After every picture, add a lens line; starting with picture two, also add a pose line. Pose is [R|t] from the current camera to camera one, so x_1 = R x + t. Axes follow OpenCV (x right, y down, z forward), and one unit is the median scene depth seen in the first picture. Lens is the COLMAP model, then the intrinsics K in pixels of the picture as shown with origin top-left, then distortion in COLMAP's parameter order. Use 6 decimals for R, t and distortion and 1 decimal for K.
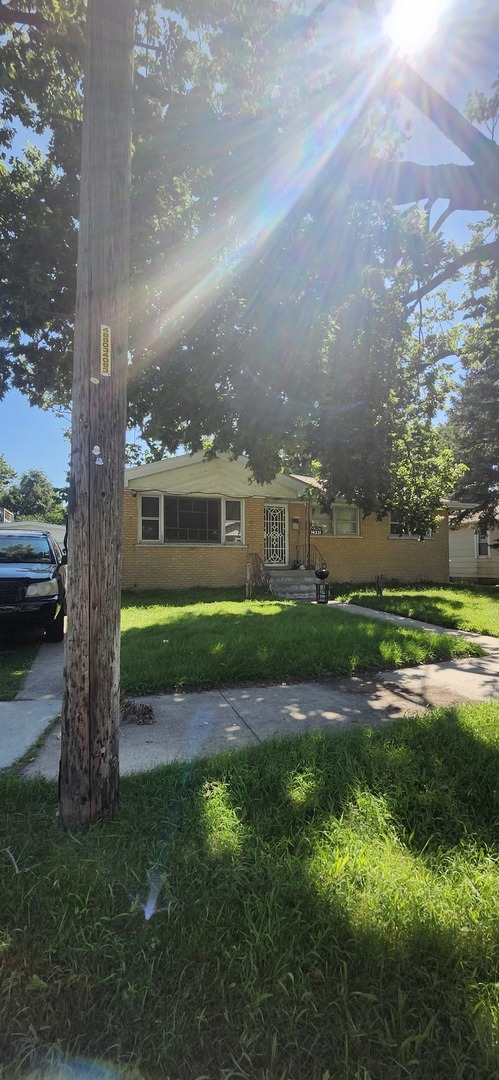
lens RADIAL K [[433.9, 0, 255.5], [0, 433.9, 556.0], [0, 0, 1]] dist [-0.001541, -0.000047]
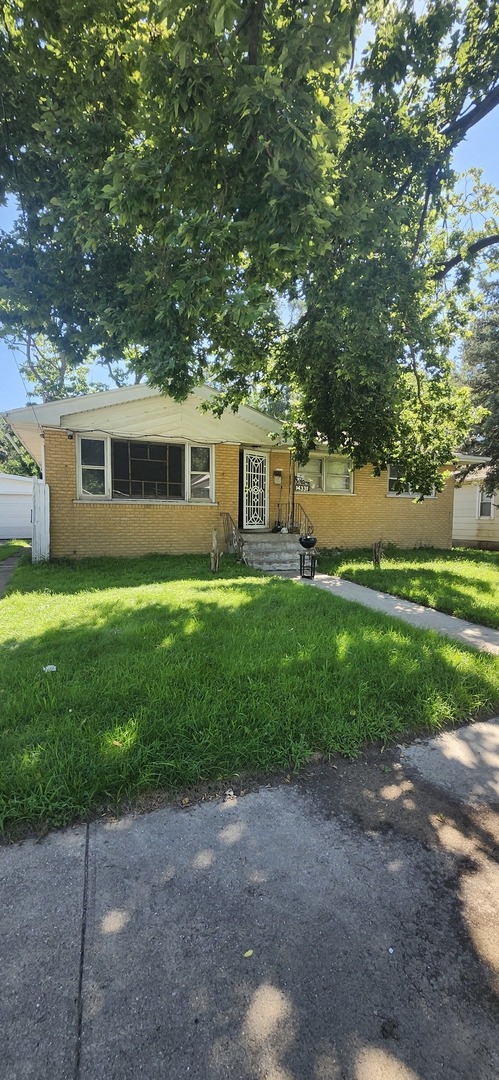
lens RADIAL K [[433.9, 0, 255.5], [0, 433.9, 556.0], [0, 0, 1]] dist [-0.001541, -0.000047]
pose [[0.999361, 0.010790, 0.034079, 0.025850], [-0.014346, 0.994273, 0.105906, -0.013116], [-0.032741, -0.106327, 0.993792, 0.176174]]
